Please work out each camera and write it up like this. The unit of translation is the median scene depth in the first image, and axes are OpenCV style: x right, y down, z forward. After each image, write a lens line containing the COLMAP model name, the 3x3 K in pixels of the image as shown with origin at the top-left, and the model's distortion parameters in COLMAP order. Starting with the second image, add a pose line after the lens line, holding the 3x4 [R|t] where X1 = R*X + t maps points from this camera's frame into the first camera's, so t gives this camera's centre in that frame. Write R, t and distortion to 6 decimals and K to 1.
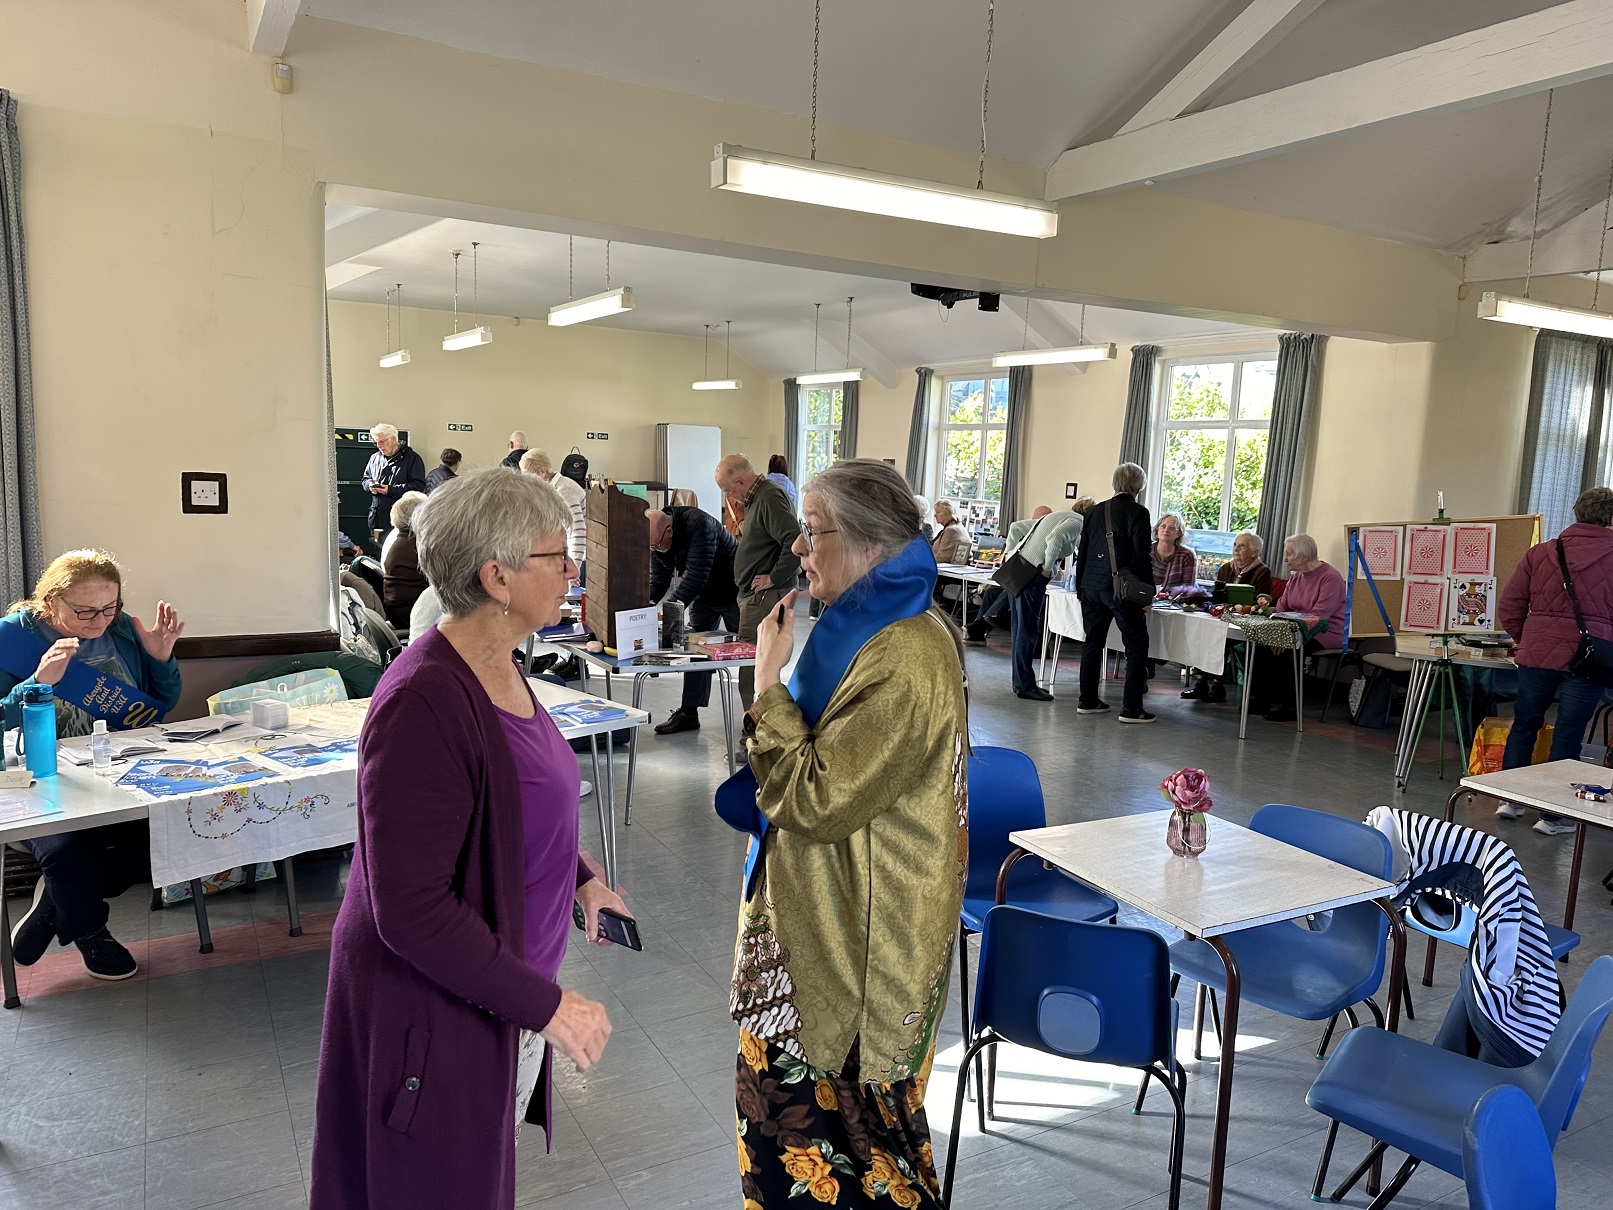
lens RADIAL K [[1157.1, 0, 806.5], [0, 1157.1, 605.0], [0, 0, 1]] dist [0.004239, 0.001138]
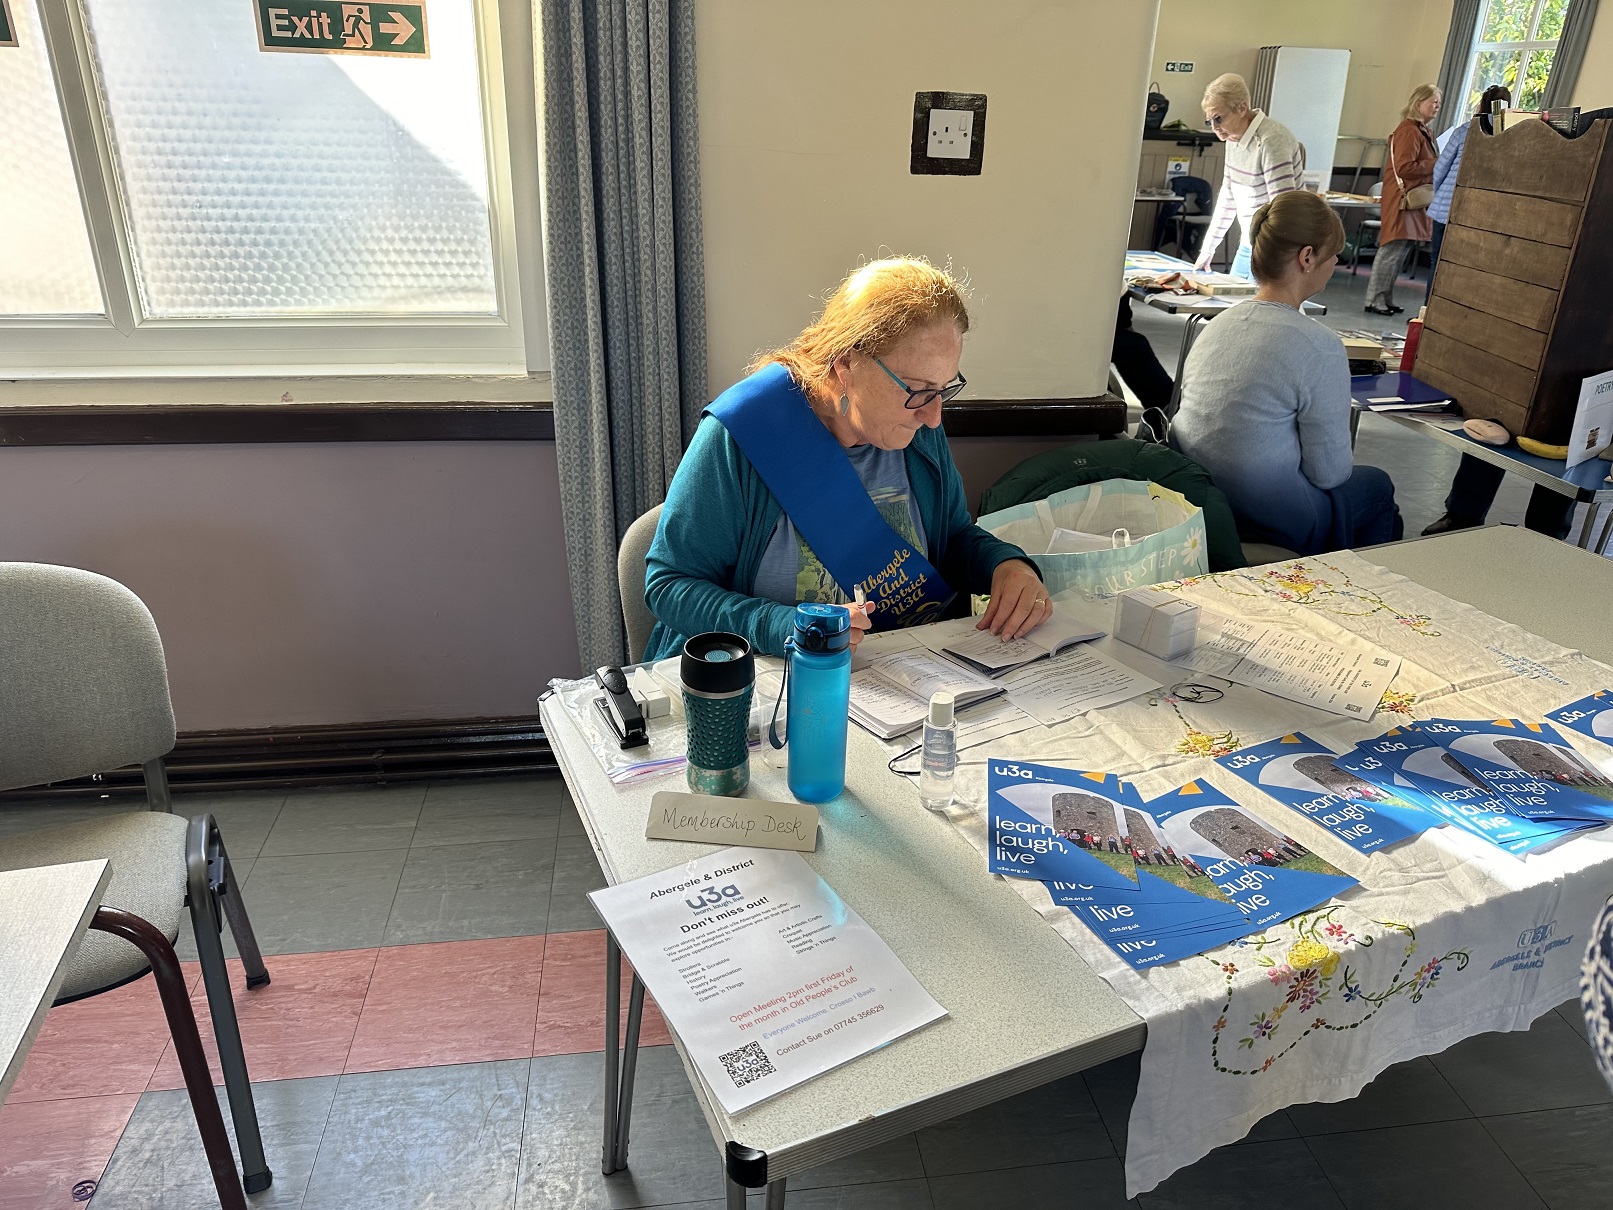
lens RADIAL K [[1139.8, 0, 806.5], [0, 1139.8, 605.0], [0, 0, 1]] dist [-0.001737, -0.001389]
pose [[0.931601, 0.143344, -0.334023, -0.212402], [-0.042841, 0.955851, 0.290712, -0.021392], [0.360948, -0.256518, 0.896613, 0.250021]]
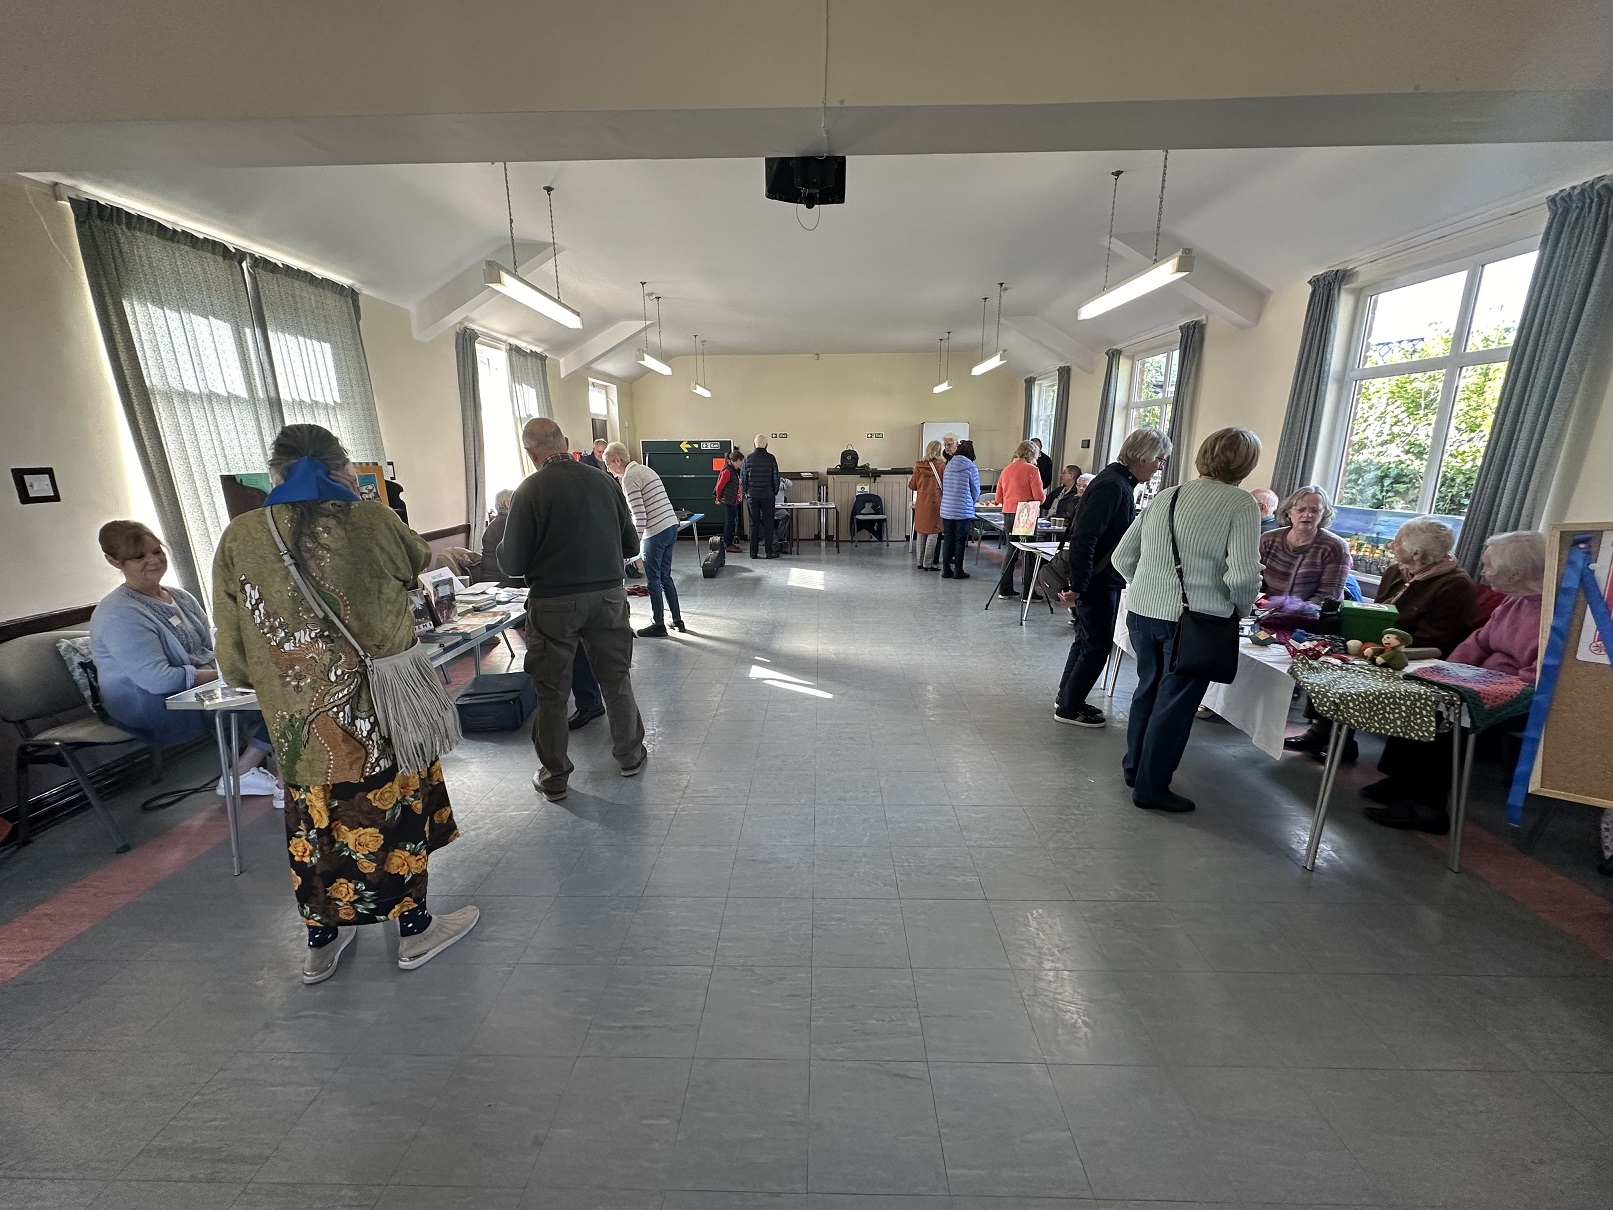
lens RADIAL K [[647.3, 0, 806.5], [0, 647.3, 605.0], [0, 0, 1]] dist [0.001725, -0.000162]
pose [[0.862479, 0.079077, -0.499877, 0.251400], [-0.029005, 0.993818, 0.107169, -0.040708], [0.505261, -0.077932, 0.859441, 0.474989]]
